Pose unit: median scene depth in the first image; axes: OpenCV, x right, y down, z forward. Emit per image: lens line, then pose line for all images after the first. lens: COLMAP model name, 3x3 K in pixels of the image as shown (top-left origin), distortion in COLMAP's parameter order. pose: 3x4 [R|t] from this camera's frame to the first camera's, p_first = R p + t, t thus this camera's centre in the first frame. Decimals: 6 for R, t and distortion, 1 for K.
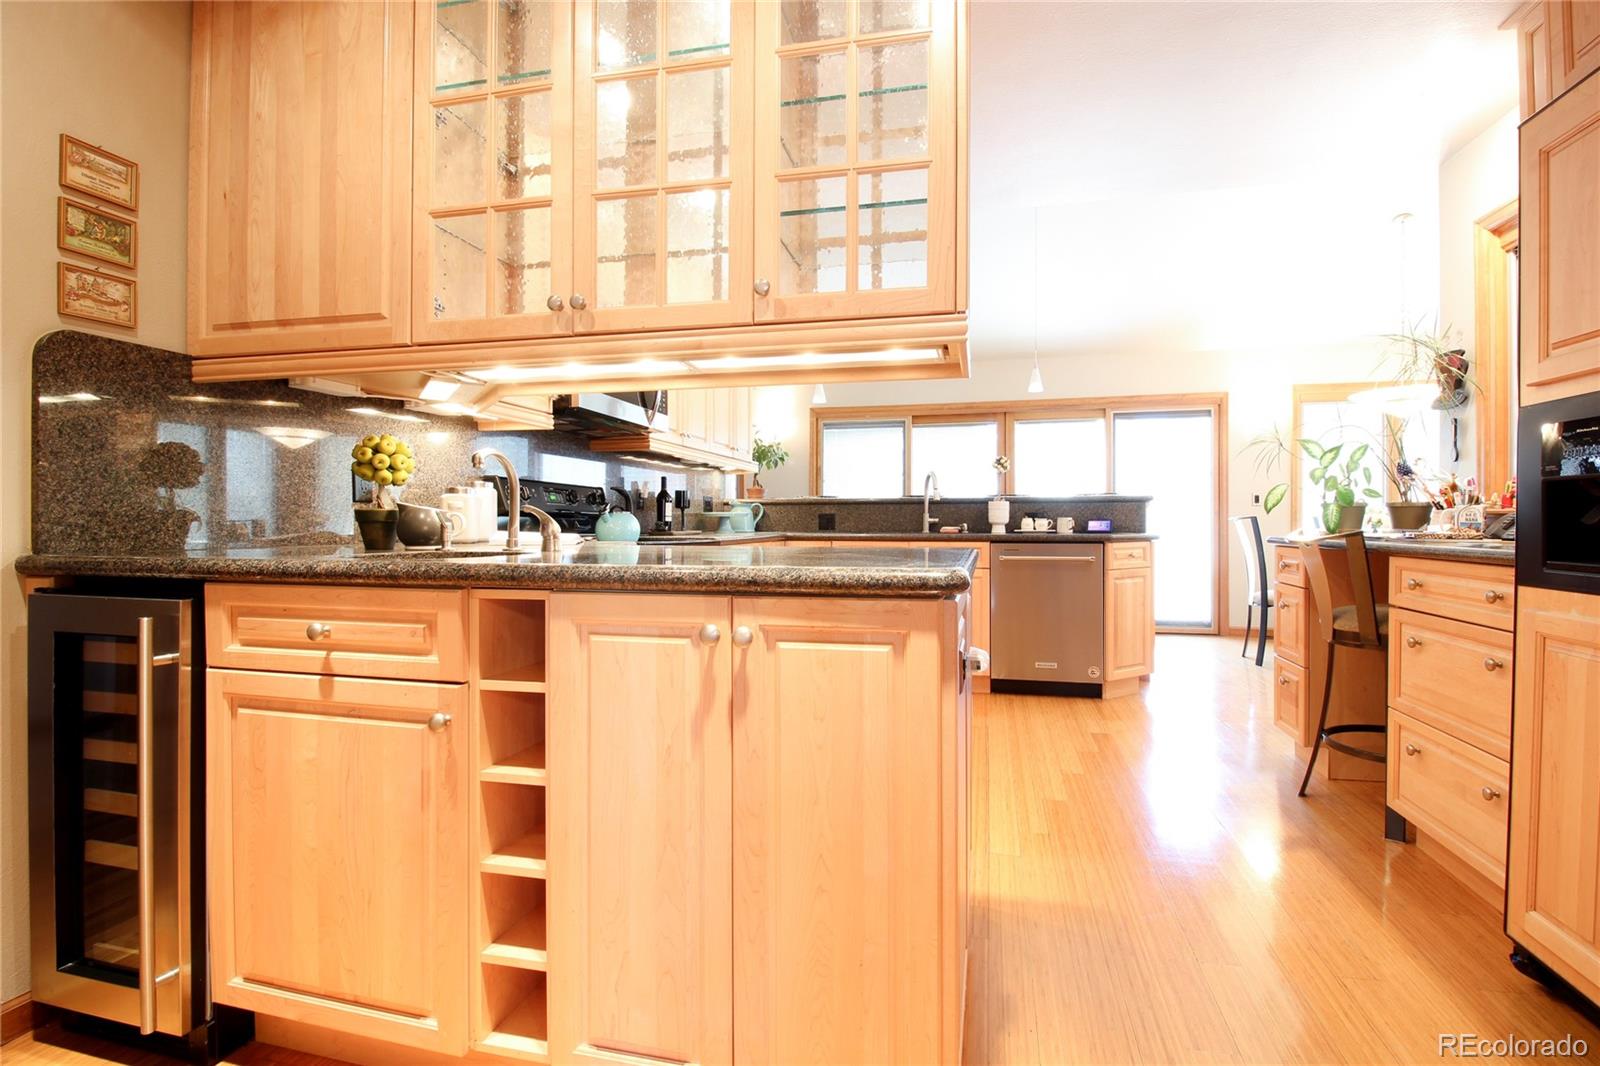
lens RADIAL K [[744.3, 0, 812.9], [0, 744.3, 526.6], [0, 0, 1]] dist [-0.004142, -0.009864]
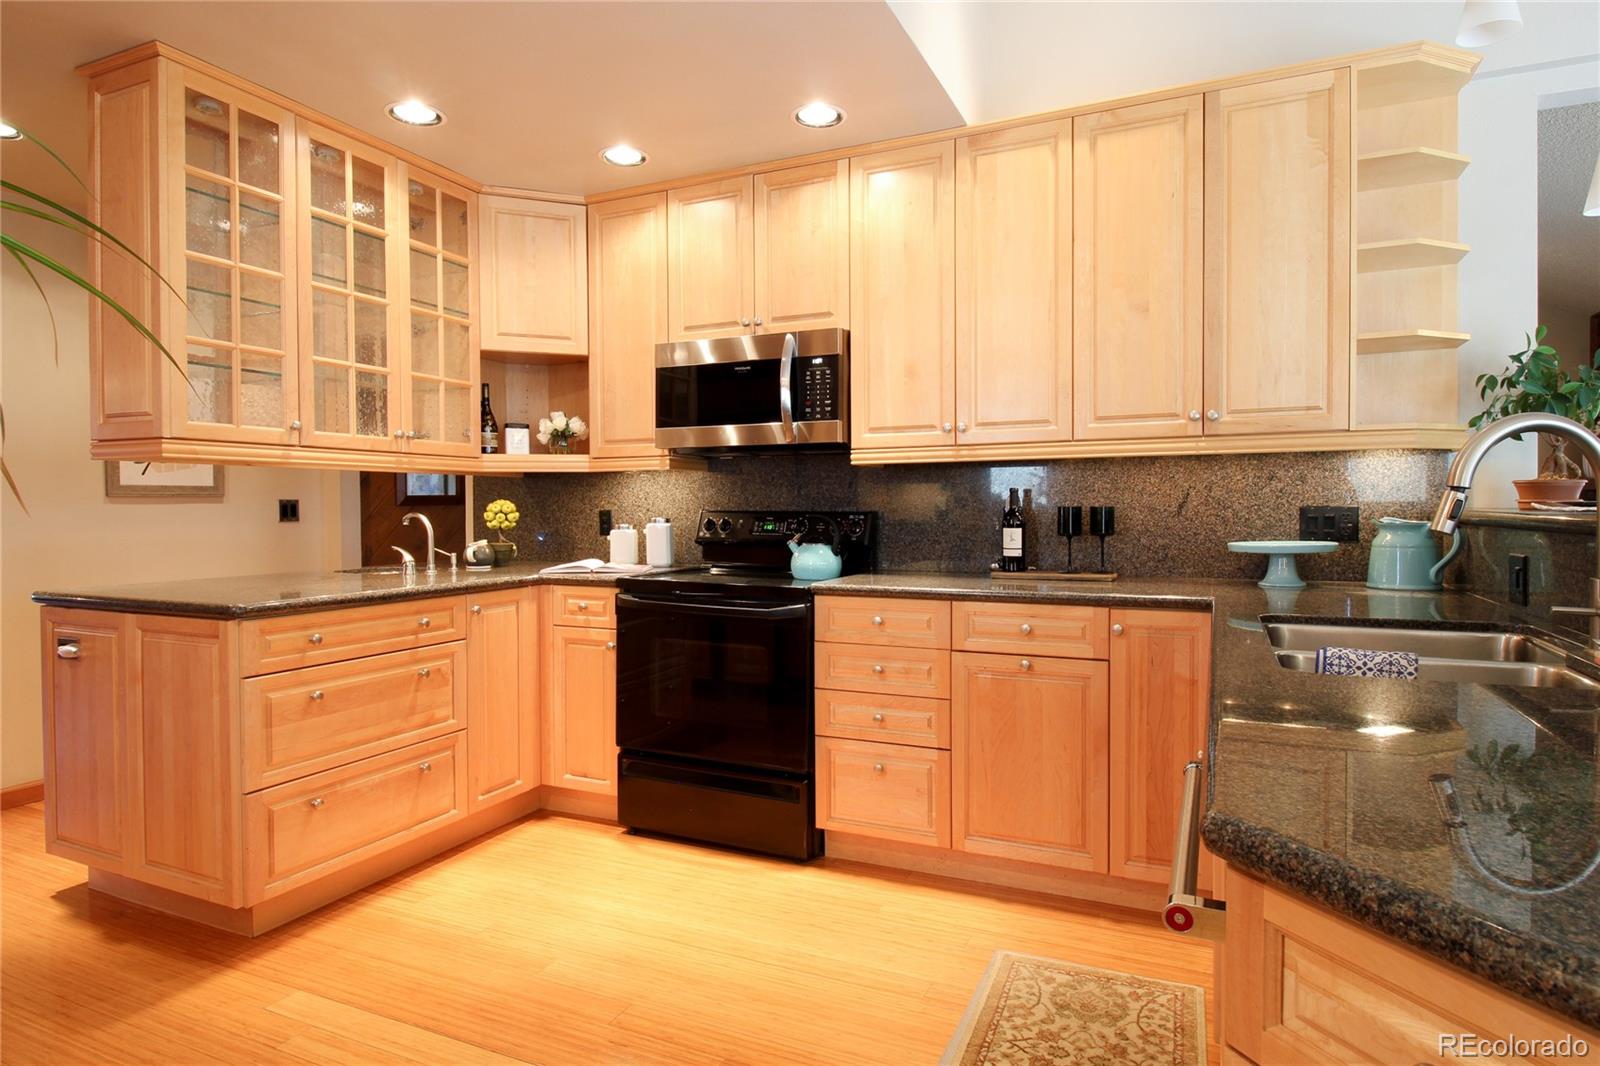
lens RADIAL K [[895.6, 0, 813.7], [0, 895.6, 526.3], [0, 0, 1]] dist [0.004641, -0.002746]
pose [[-0.195448, 0.021525, -0.980478, 0.513805], [-0.000750, 0.999756, 0.022098, -0.042828], [0.980714, 0.005054, -0.195384, 0.828591]]
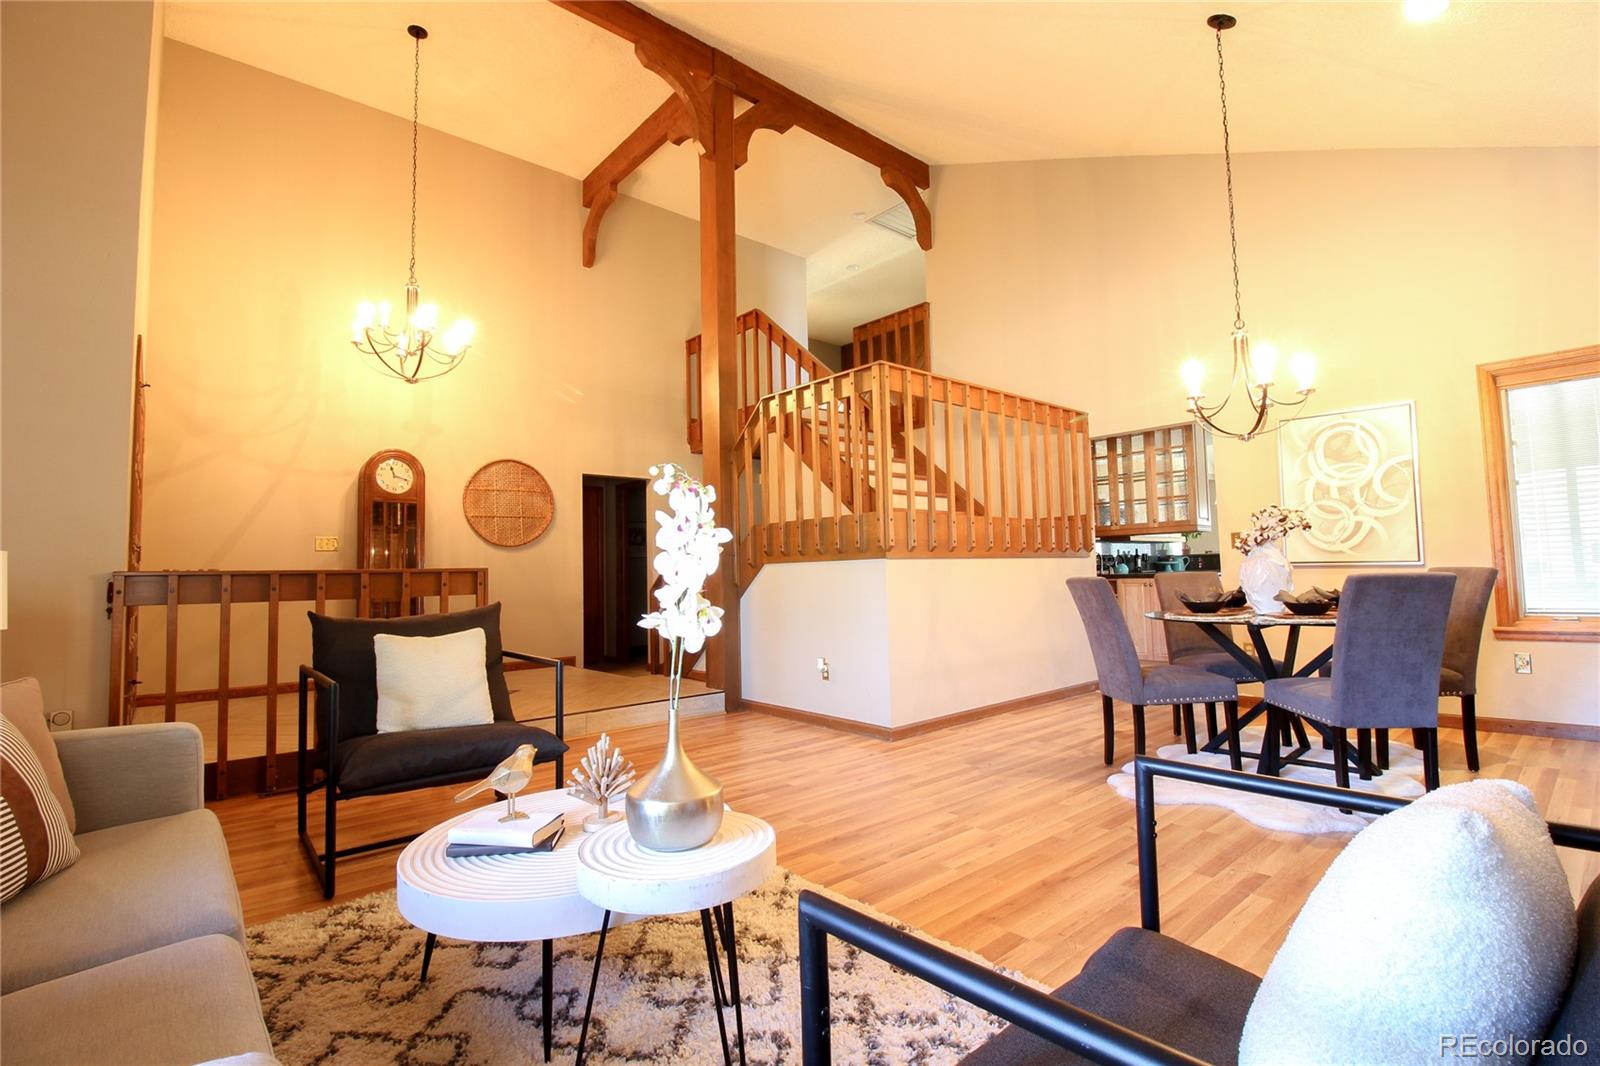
lens RADIAL K [[744.3, 0, 819.7], [0, 744.3, 522.8], [0, 0, 1]] dist [-0.004142, -0.009864]
pose [[0.823603, -0.054540, -0.564538, 0.271720], [0.016078, 0.997211, -0.072883, 0.009239], [0.566938, 0.050950, 0.822183, -1.334662]]
